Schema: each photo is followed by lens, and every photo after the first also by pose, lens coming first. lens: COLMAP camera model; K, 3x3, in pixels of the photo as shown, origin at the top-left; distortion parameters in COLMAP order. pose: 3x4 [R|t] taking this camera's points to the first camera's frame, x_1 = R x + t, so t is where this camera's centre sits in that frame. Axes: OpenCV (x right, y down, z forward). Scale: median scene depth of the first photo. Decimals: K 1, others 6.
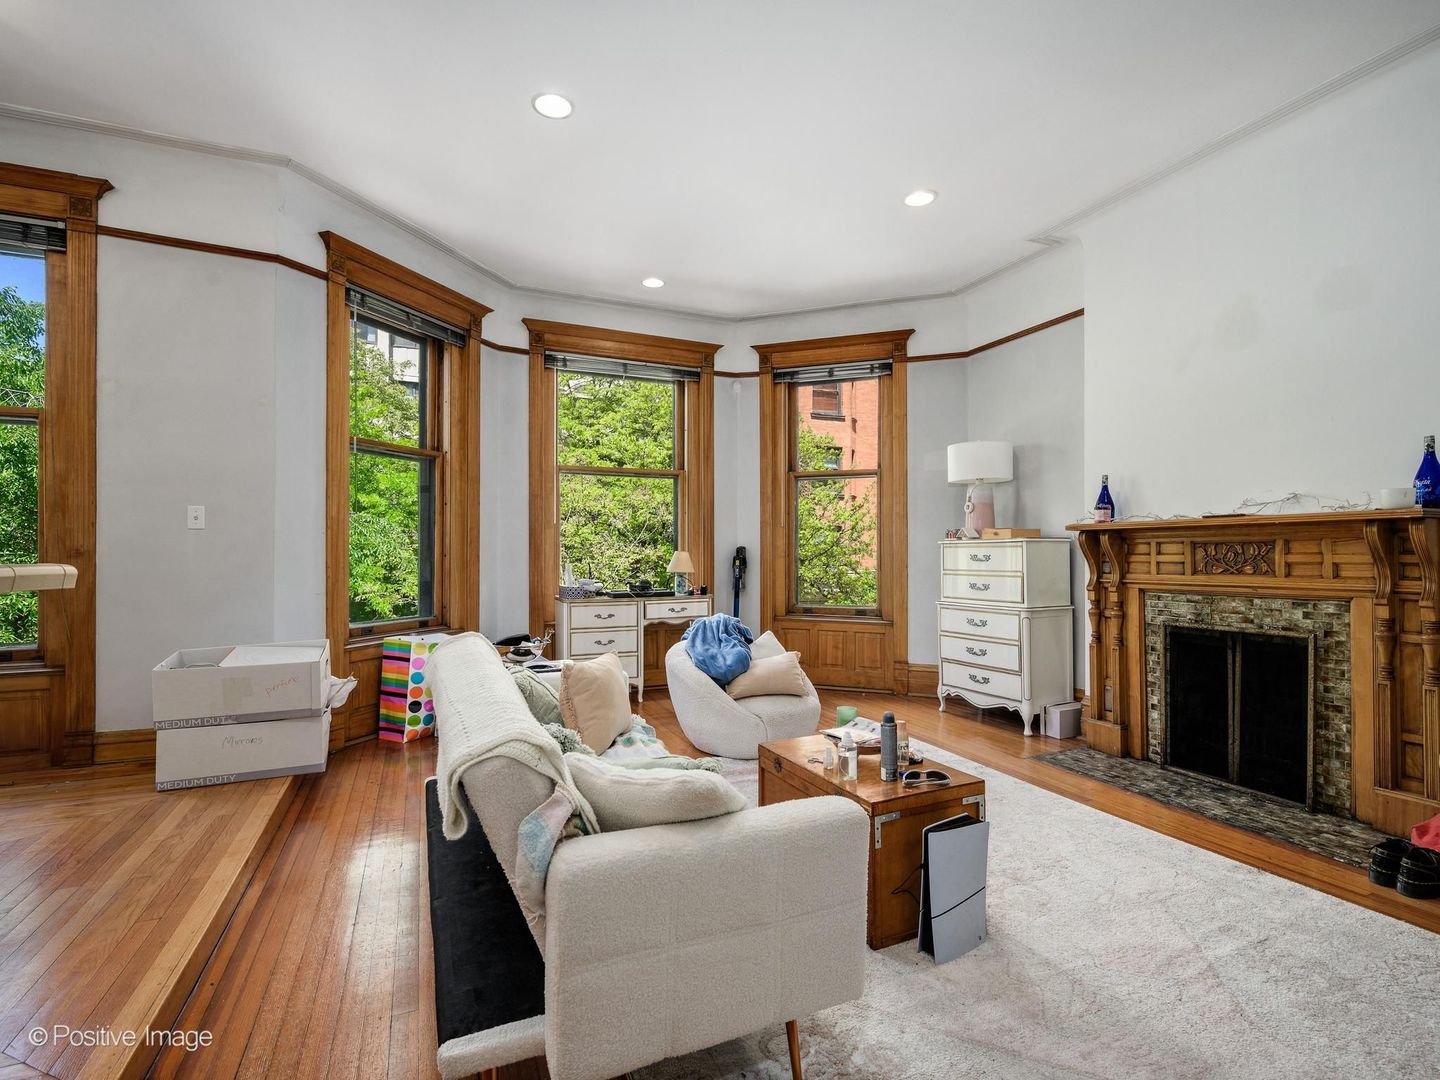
lens RADIAL K [[689.8, 0, 721.4], [0, 689.8, 545.2], [0, 0, 1]] dist [0.006764, -0.000024]
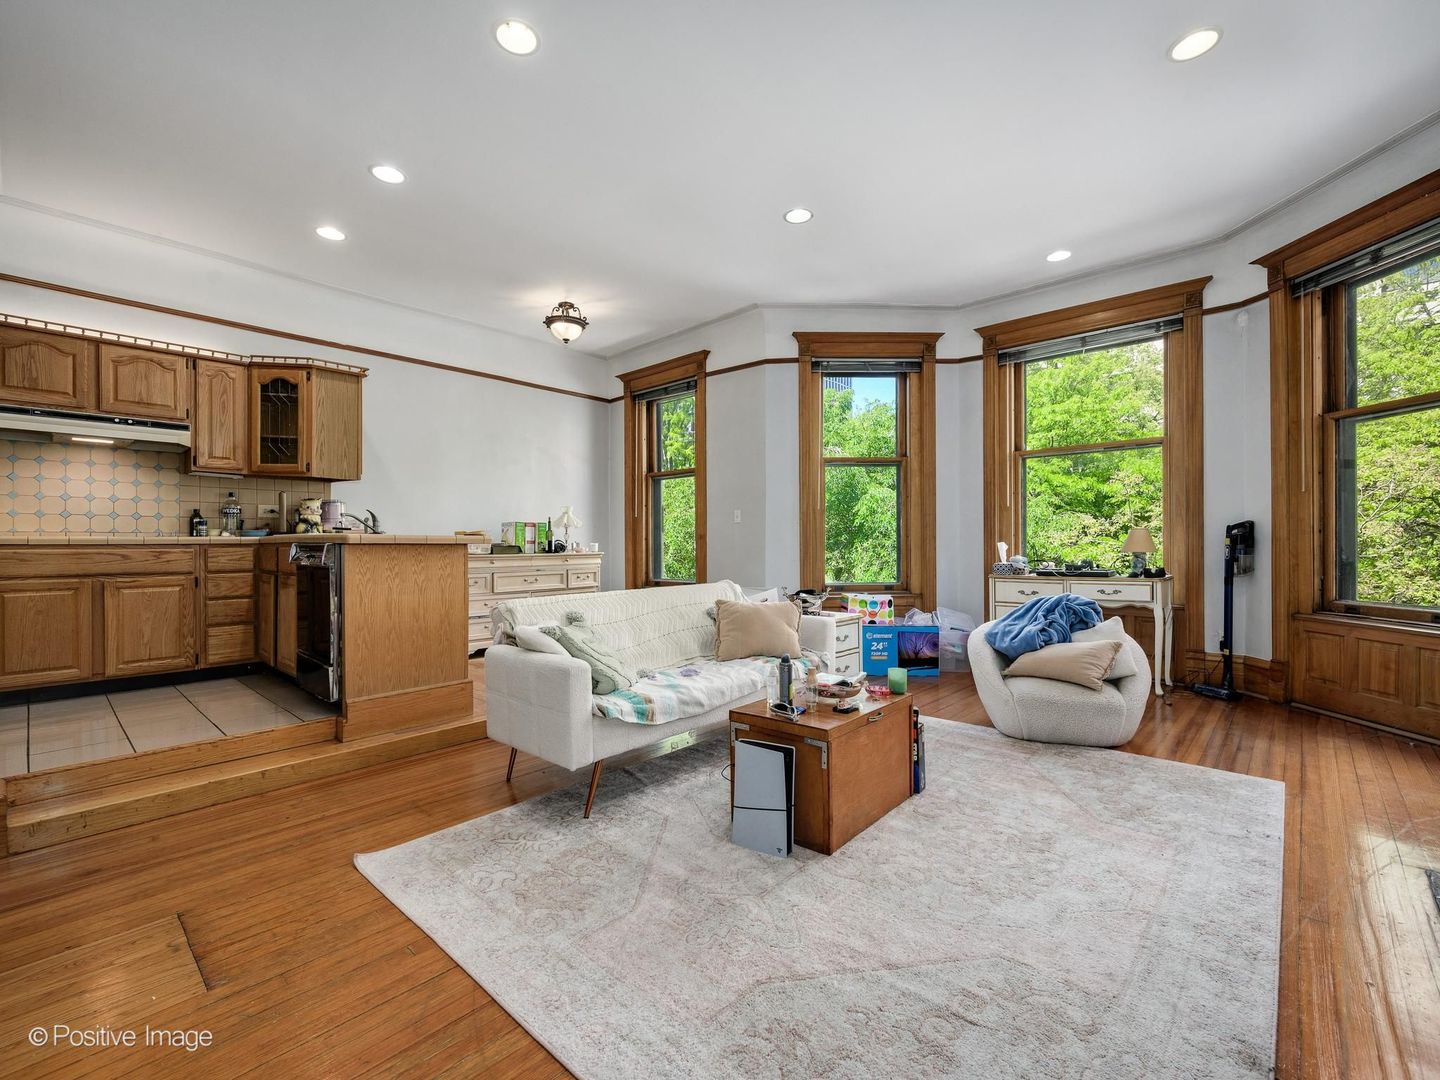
lens RADIAL K [[631.9, 0, 736.7], [0, 631.9, 538.9], [0, 0, 1]] dist [-0.002837, -0.000140]
pose [[0.417894, -0.012540, -0.908409, 0.504730], [0.016807, 0.999840, -0.006071, 0.019797], [0.908341, -0.012731, 0.418038, 0.198603]]
